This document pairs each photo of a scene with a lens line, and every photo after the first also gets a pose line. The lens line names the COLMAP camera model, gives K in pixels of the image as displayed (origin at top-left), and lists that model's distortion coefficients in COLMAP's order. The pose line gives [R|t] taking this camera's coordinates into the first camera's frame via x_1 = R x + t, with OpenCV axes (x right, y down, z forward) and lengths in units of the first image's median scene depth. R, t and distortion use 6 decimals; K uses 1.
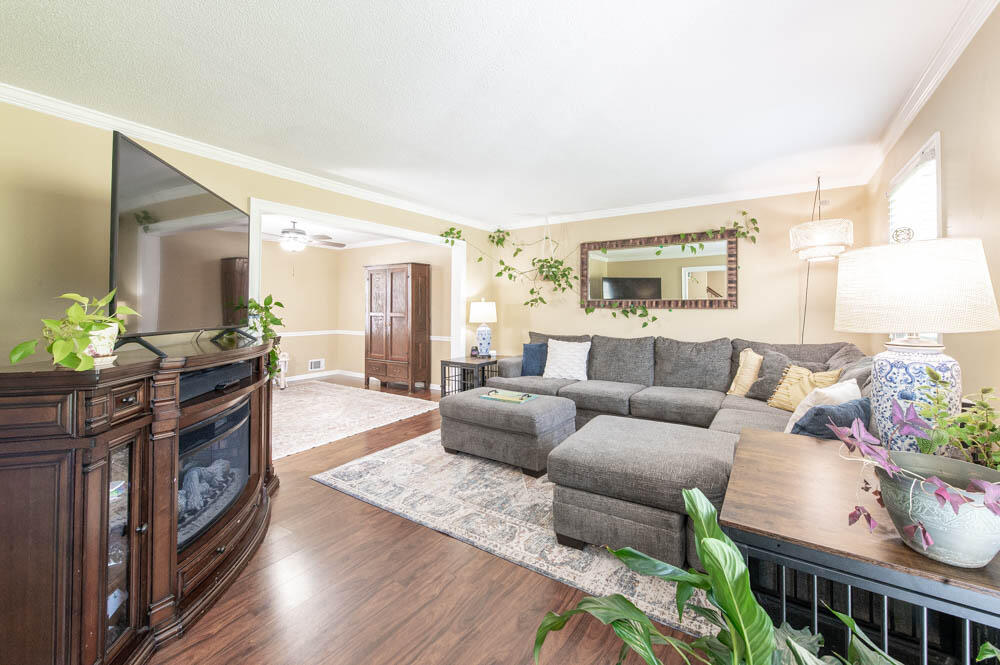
lens RADIAL K [[403.6, 0, 518.5], [0, 403.6, 308.7], [0, 0, 1]] dist [0.011038, -0.002553]
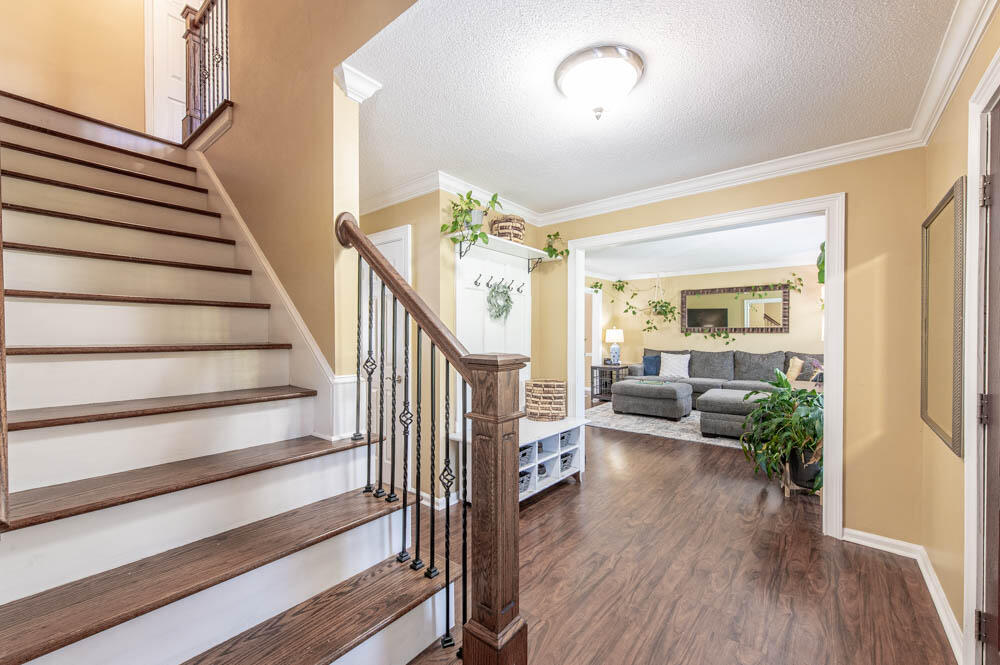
lens RADIAL K [[403.6, 0, 519.6], [0, 403.6, 340.8], [0, 0, 1]] dist [0.011038, -0.002553]
pose [[0.995268, -0.000838, -0.097166, -0.338736], [0.002892, 0.999775, 0.021003, -0.005790], [0.097126, -0.021185, 0.995047, -0.650803]]
